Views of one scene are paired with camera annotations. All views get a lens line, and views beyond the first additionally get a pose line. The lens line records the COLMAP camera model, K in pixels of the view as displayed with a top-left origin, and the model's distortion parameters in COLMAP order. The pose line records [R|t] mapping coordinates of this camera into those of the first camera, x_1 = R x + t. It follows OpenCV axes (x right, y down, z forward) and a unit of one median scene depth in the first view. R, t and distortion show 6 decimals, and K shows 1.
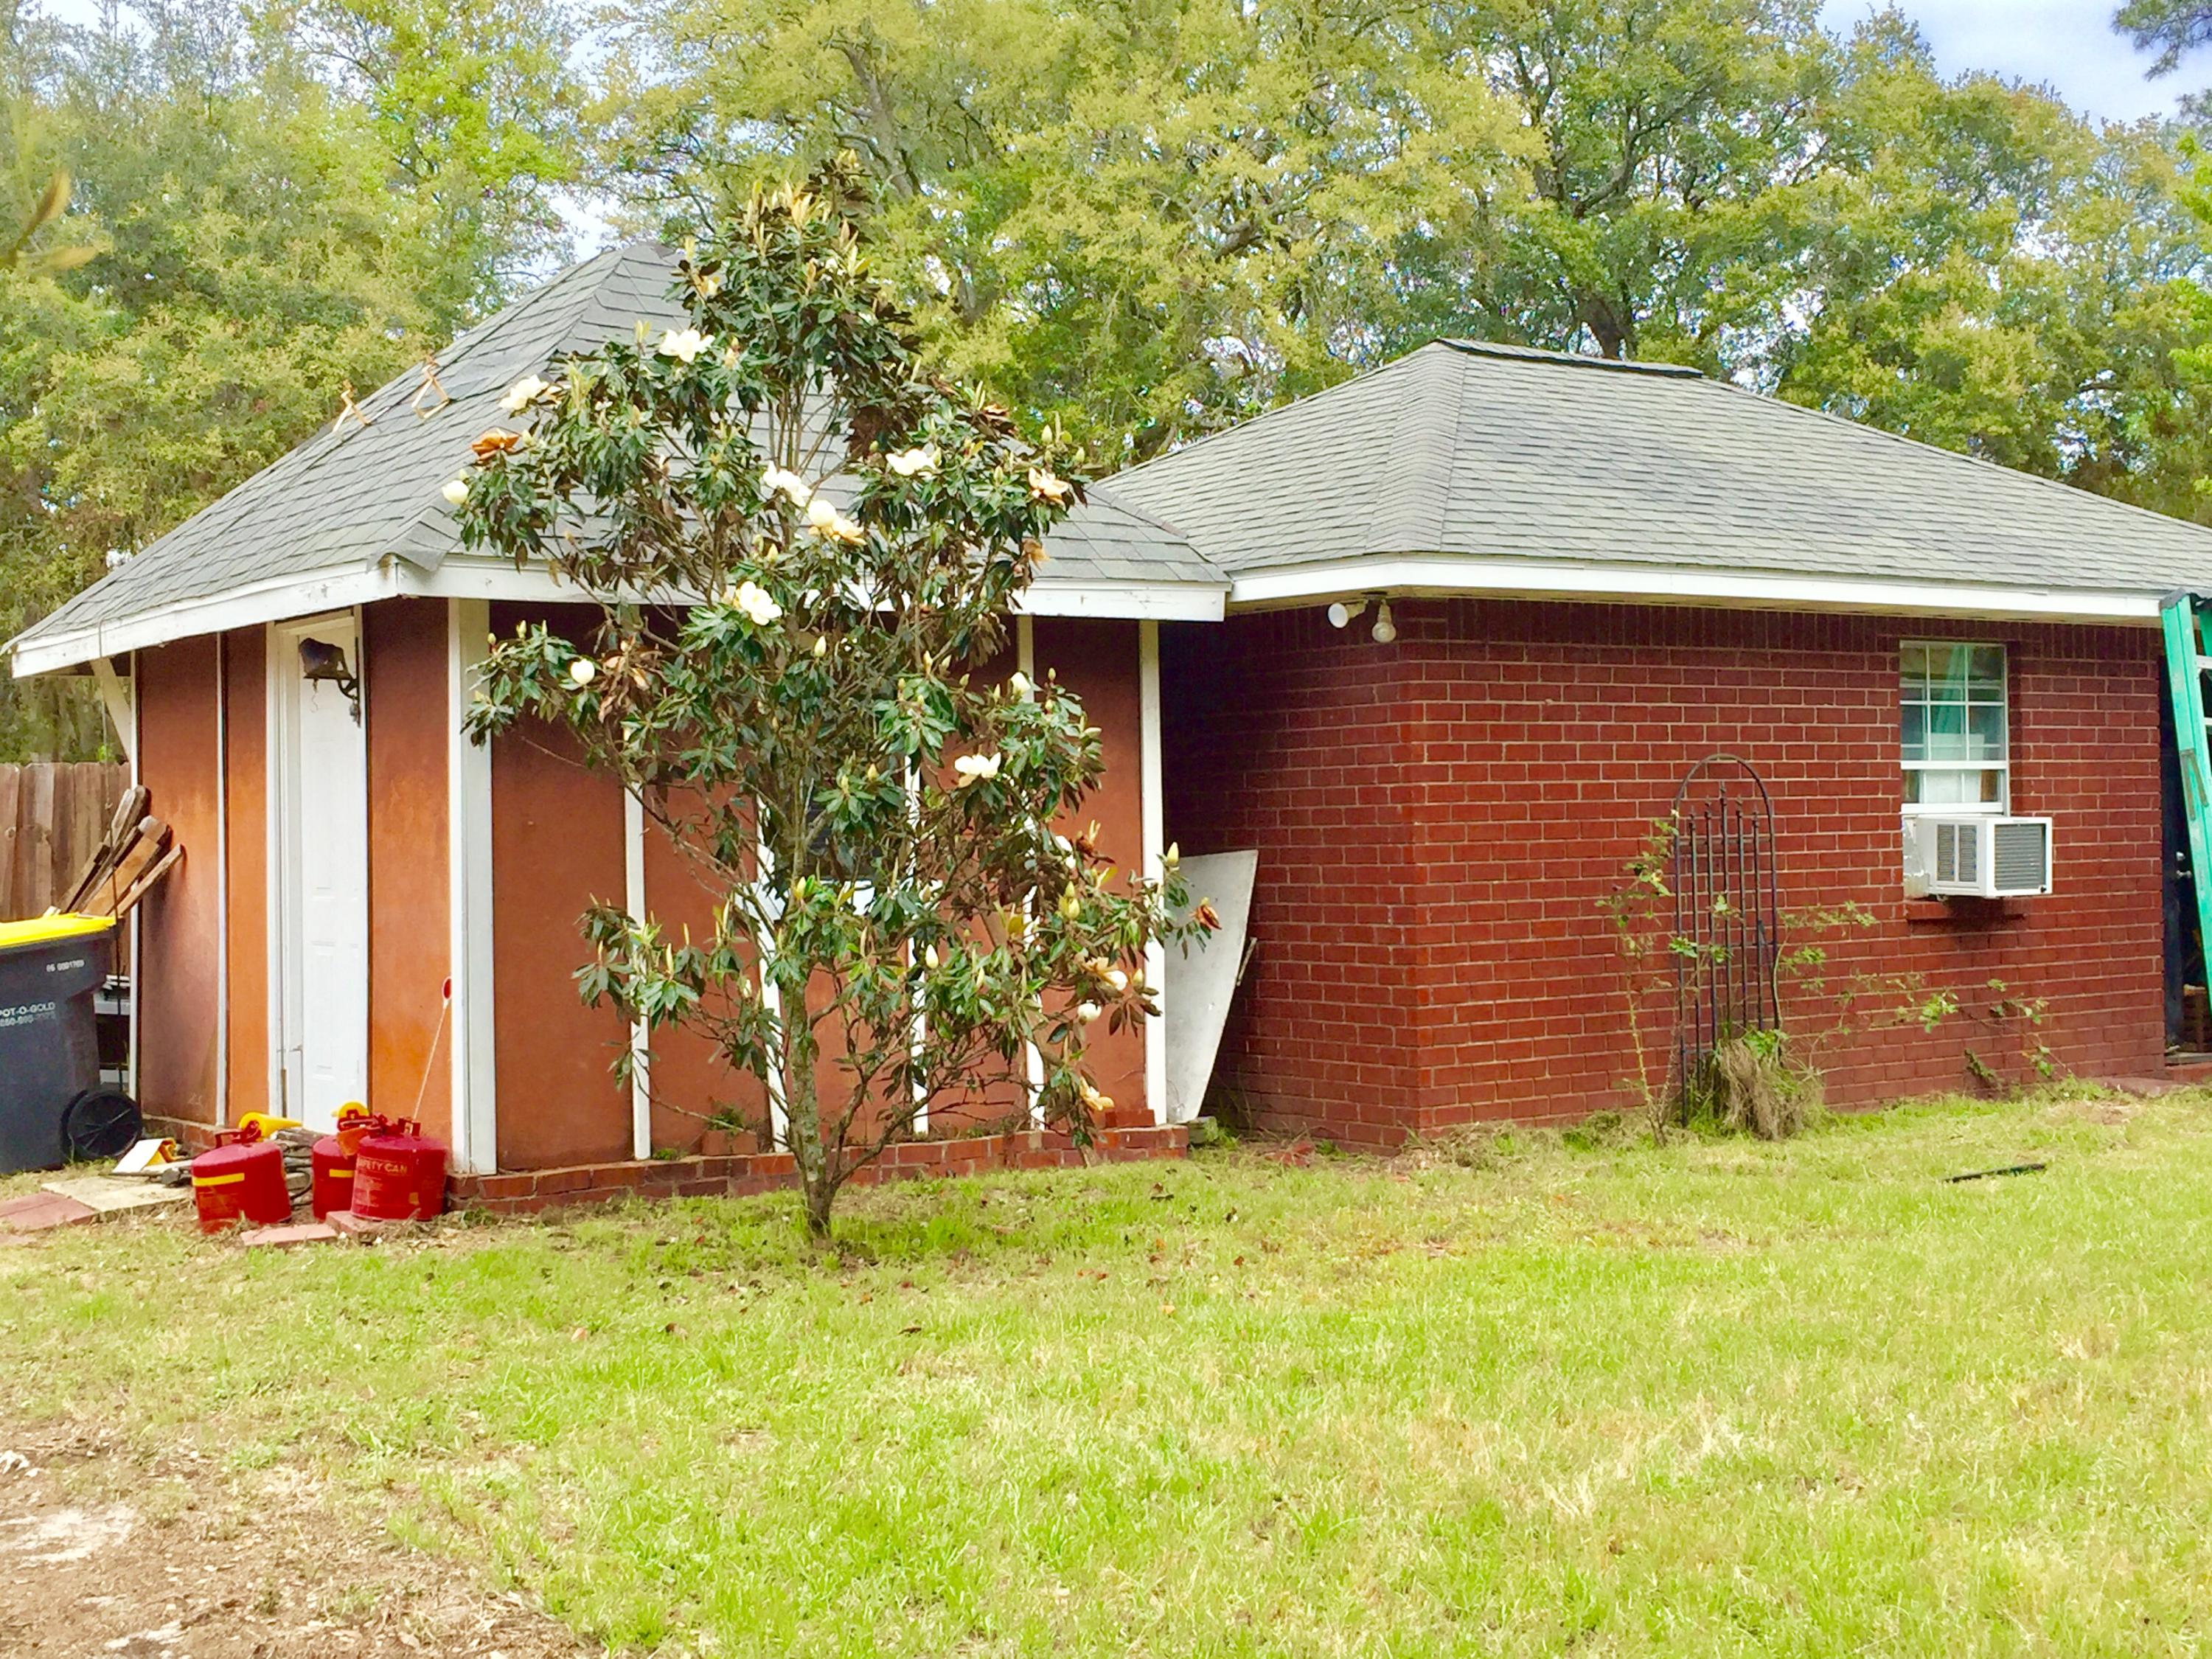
lens RADIAL K [[2850.7, 0, 1106.0], [0, 2850.7, 829.5], [0, 0, 1]] dist [-0.008518, -0.014546]
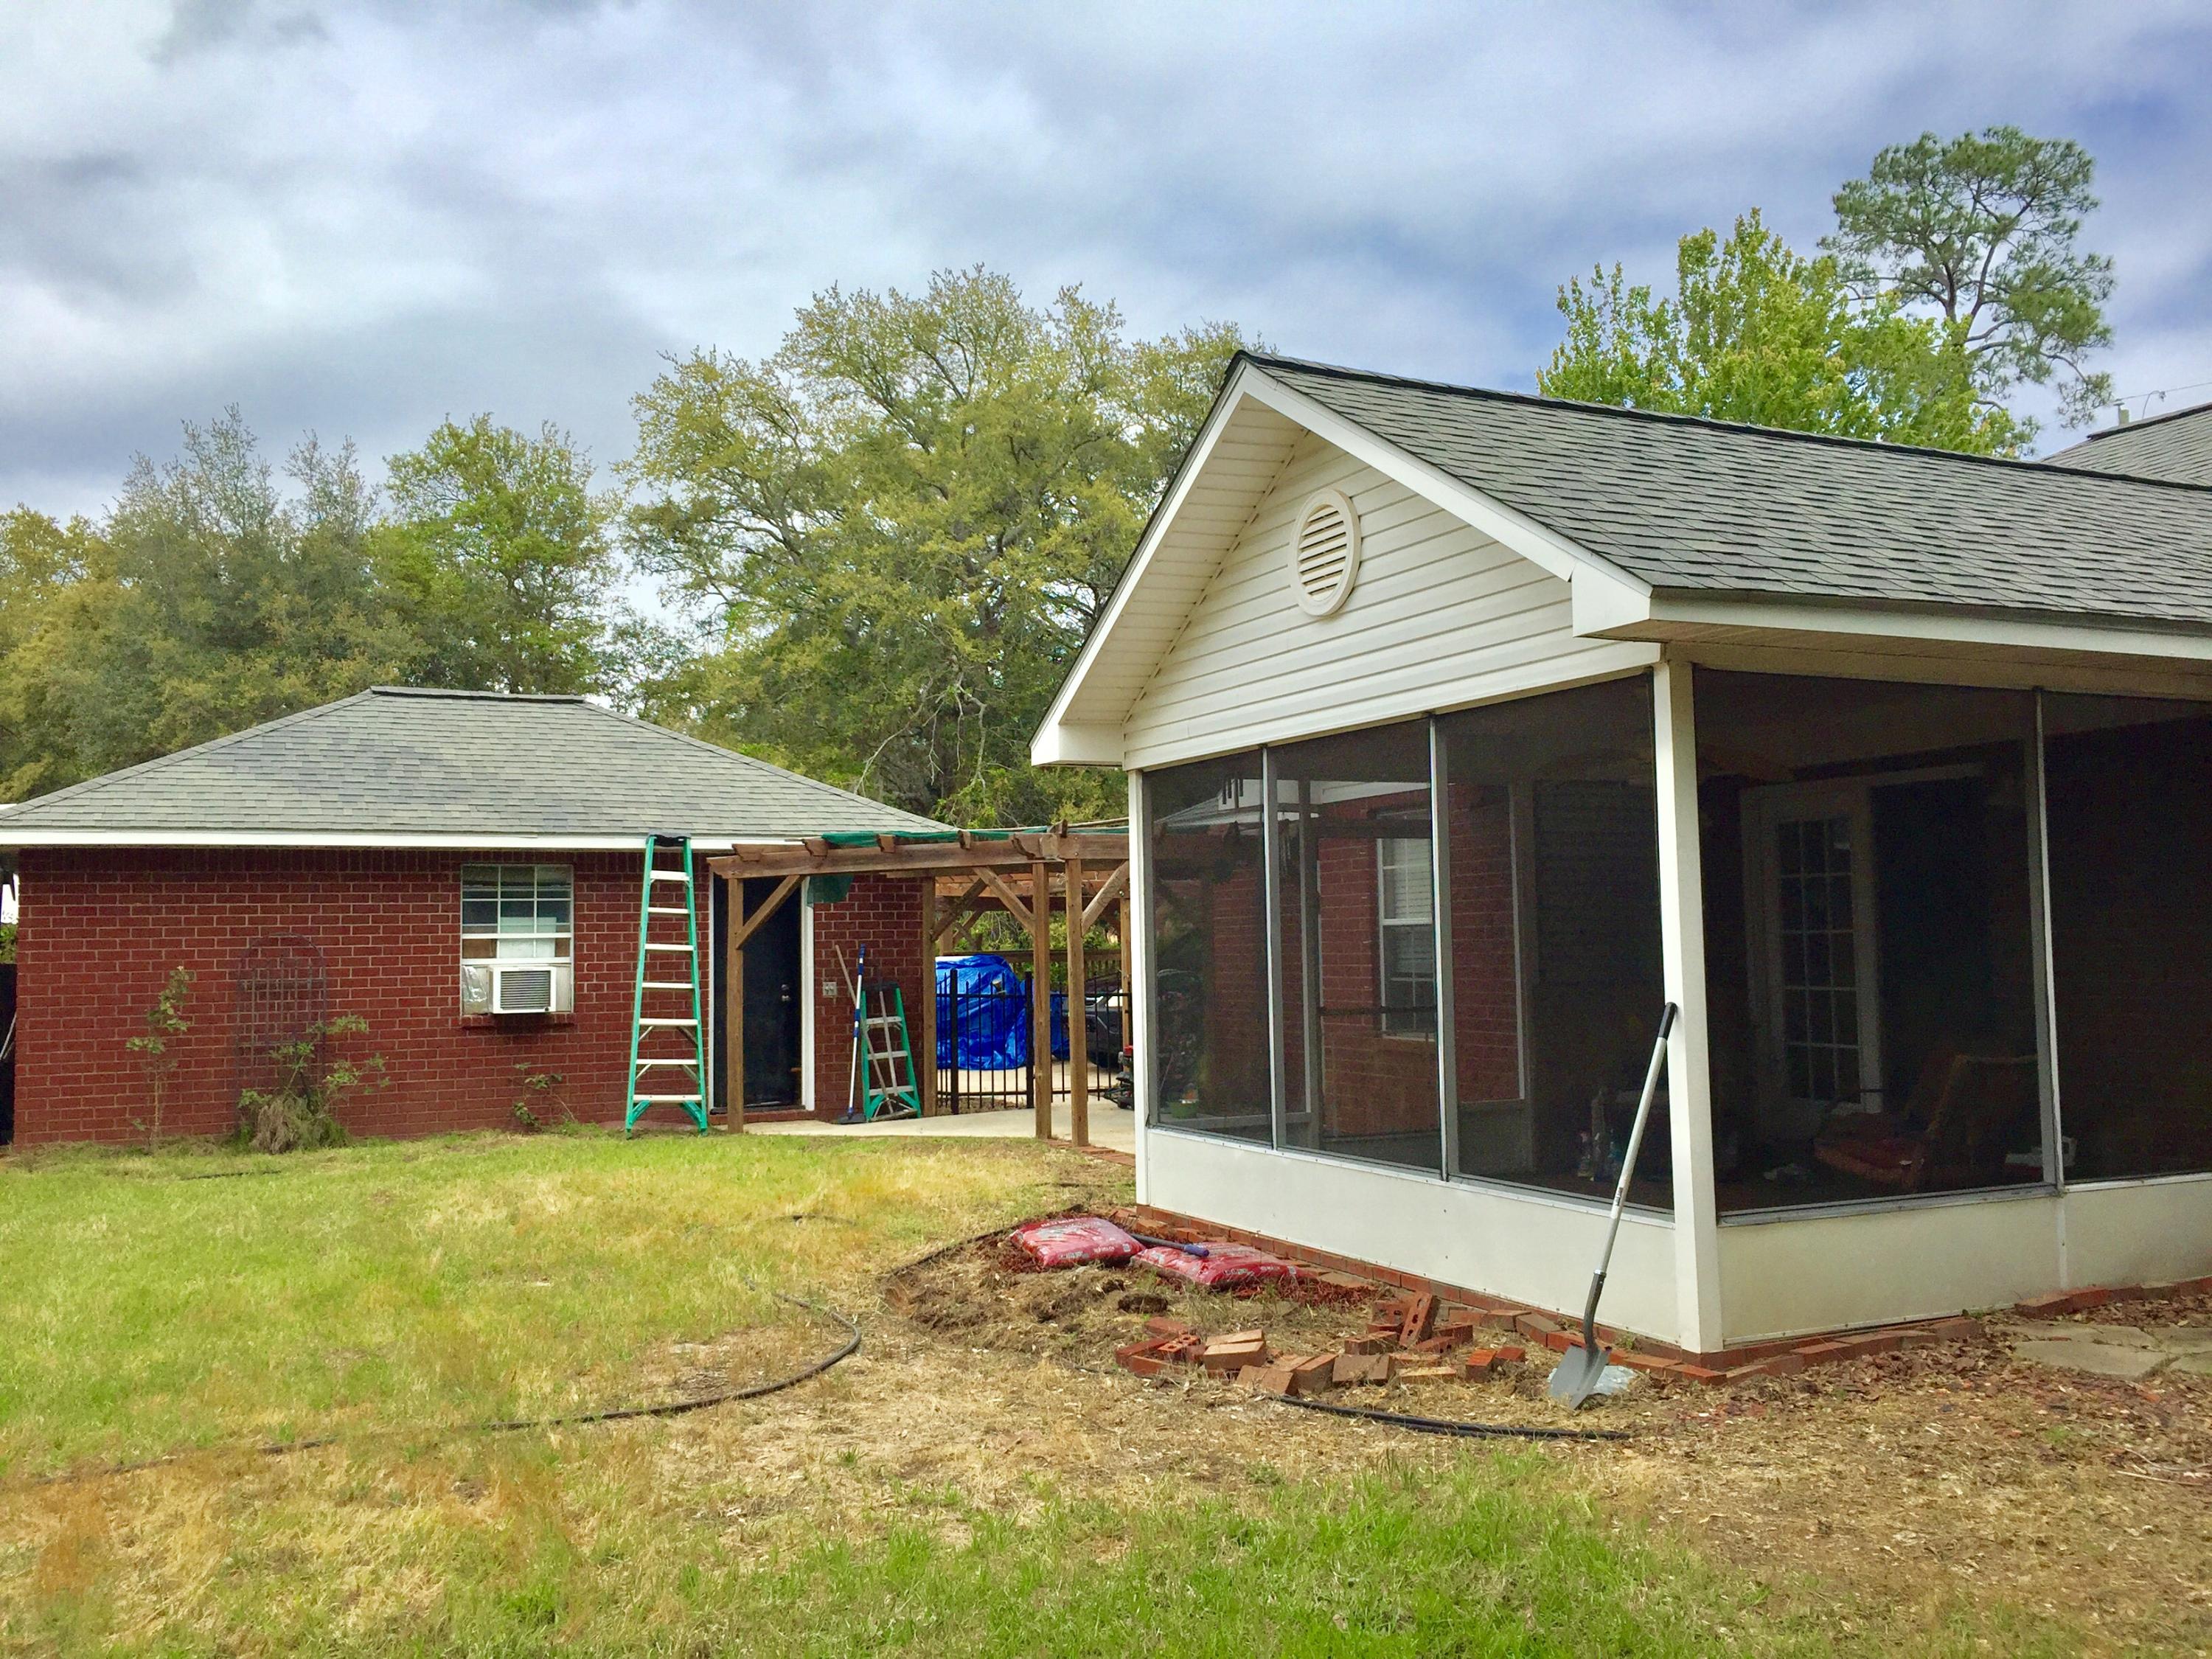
lens RADIAL K [[1882.3, 0, 1106.0], [0, 1882.3, 829.5], [0, 0, 1]] dist [0.060459, -0.065289]
pose [[0.988718, -0.008457, -0.149547, 0.819284], [-0.001062, 0.997984, -0.063457, -0.014658], [0.149782, 0.062900, 0.986716, -0.076330]]
